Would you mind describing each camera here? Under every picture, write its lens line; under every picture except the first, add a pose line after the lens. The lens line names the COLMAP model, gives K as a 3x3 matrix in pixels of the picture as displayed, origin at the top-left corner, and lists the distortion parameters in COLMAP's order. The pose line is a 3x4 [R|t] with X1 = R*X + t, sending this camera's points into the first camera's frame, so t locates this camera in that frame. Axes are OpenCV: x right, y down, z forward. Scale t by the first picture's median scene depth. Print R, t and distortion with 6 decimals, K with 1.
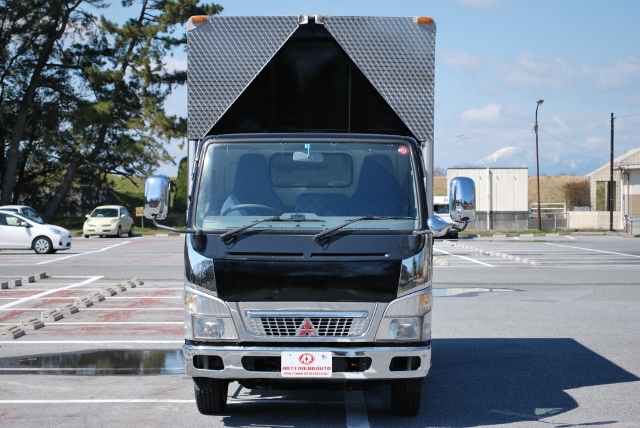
lens RADIAL K [[1468.5, 0, 320.0], [0, 1468.5, 214.0], [0, 0, 1]] dist [-0.002462, -0.045699]
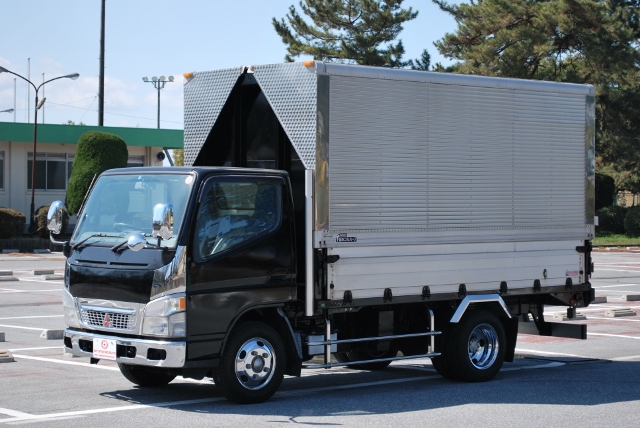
lens RADIAL K [[1468.5, 0, 320.0], [0, 1468.5, 214.0], [0, 0, 1]] dist [-0.002462, -0.045699]
pose [[0.655491, -0.000283, -0.755203, 1.075392], [-0.010185, 0.999906, -0.009215, -0.004948], [0.755134, 0.013732, 0.655426, 0.301885]]
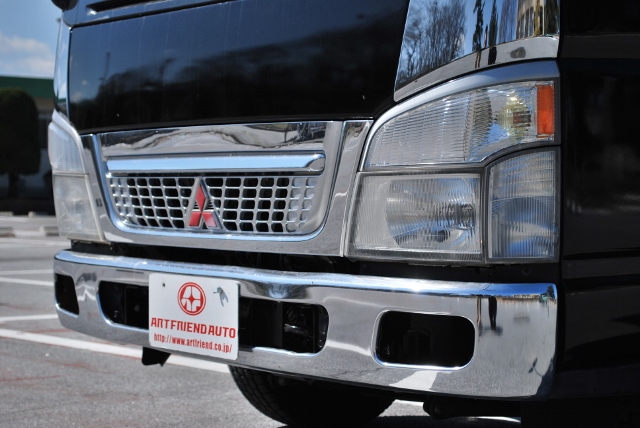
lens RADIAL K [[1384.4, 0, 320.0], [0, 1384.4, 214.0], [0, 0, 1]] dist [-0.006394, -0.034915]
pose [[0.624001, 0.010788, -0.781349, 0.252501], [-0.008765, 0.999938, 0.006805, 0.077017], [0.781374, 0.002602, 0.624057, 0.825059]]
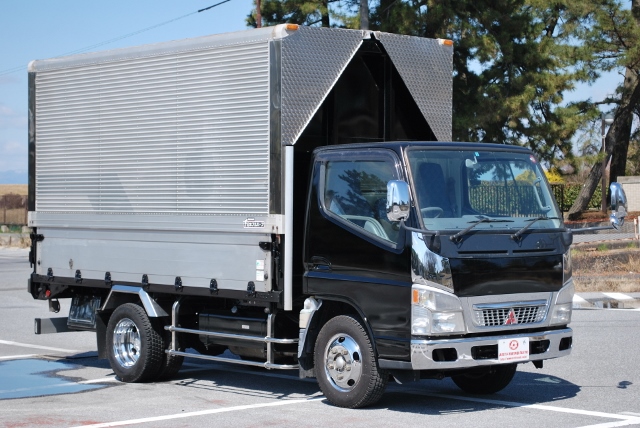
lens RADIAL K [[1468.5, 0, 320.0], [0, 1468.5, 214.0], [0, 0, 1]] dist [-0.002462, -0.045699]
pose [[0.763643, -0.010566, 0.645552, -0.838279], [0.019723, 0.999781, -0.006966, 0.004049], [-0.645338, 0.018052, 0.763684, 0.240767]]
